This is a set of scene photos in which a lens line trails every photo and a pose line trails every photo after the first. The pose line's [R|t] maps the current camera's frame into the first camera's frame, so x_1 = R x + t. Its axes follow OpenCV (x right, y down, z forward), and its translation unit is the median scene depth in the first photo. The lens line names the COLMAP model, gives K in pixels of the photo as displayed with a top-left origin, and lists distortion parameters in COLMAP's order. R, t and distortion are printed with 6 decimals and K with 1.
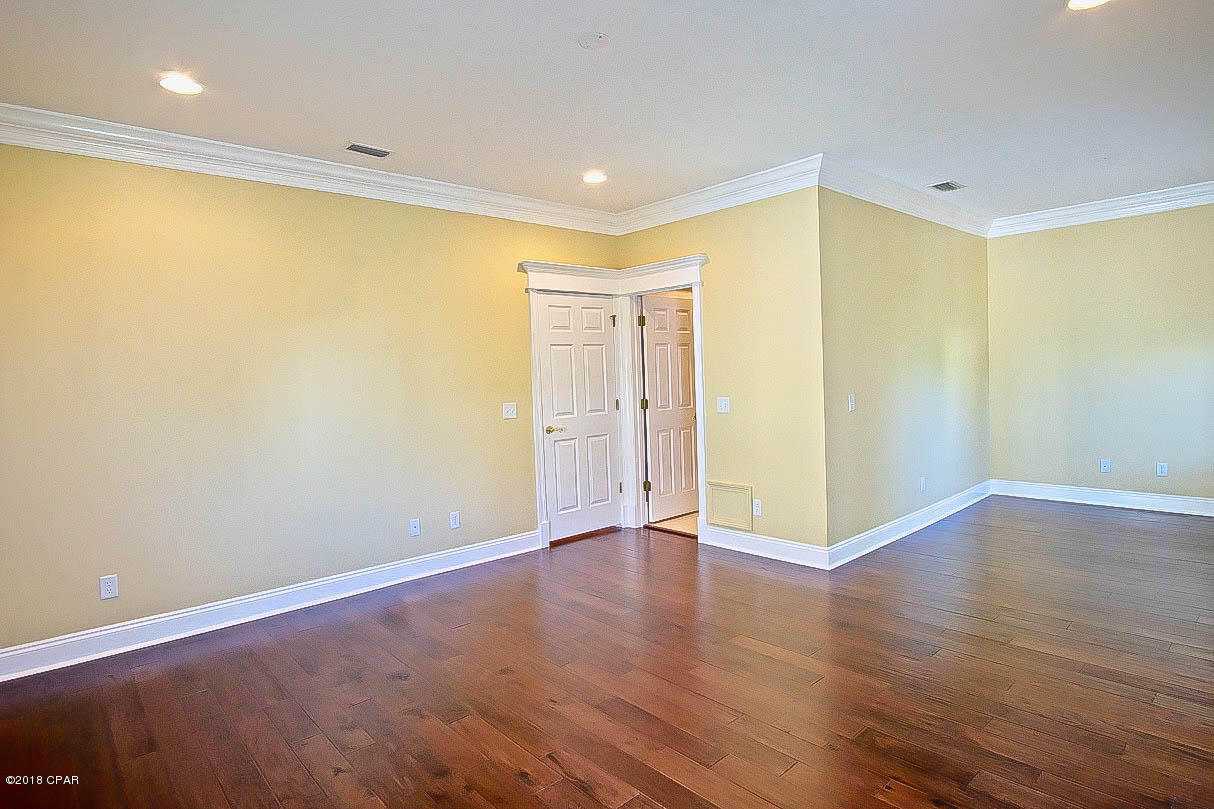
lens RADIAL K [[646.8, 0, 607.3], [0, 646.8, 400.9], [0, 0, 1]] dist [-0.022609, -0.000003]
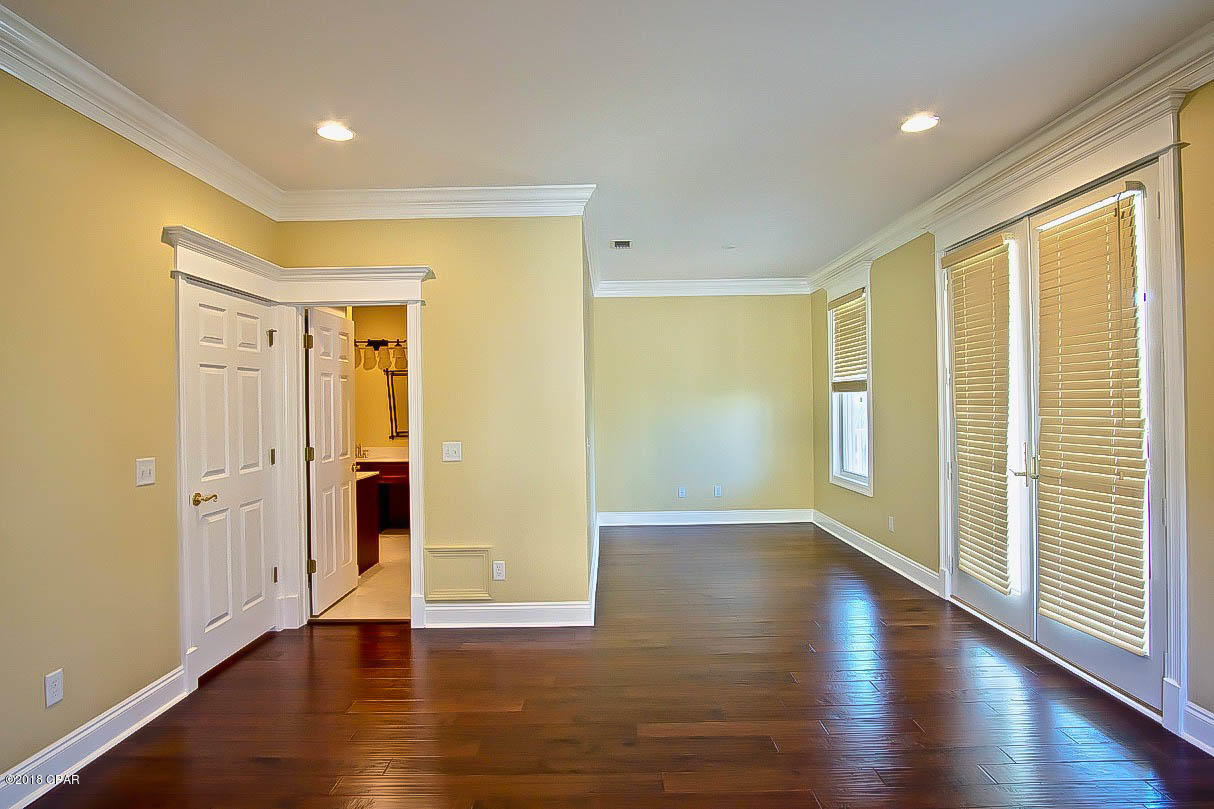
lens RADIAL K [[646.8, 0, 605.8], [0, 646.8, 407.1], [0, 0, 1]] dist [-0.022609, -0.000003]
pose [[0.680217, 0.021758, 0.732687, -0.278782], [0.023911, 0.998369, -0.051845, -0.003072], [-0.732620, 0.052785, 0.678588, 0.281056]]
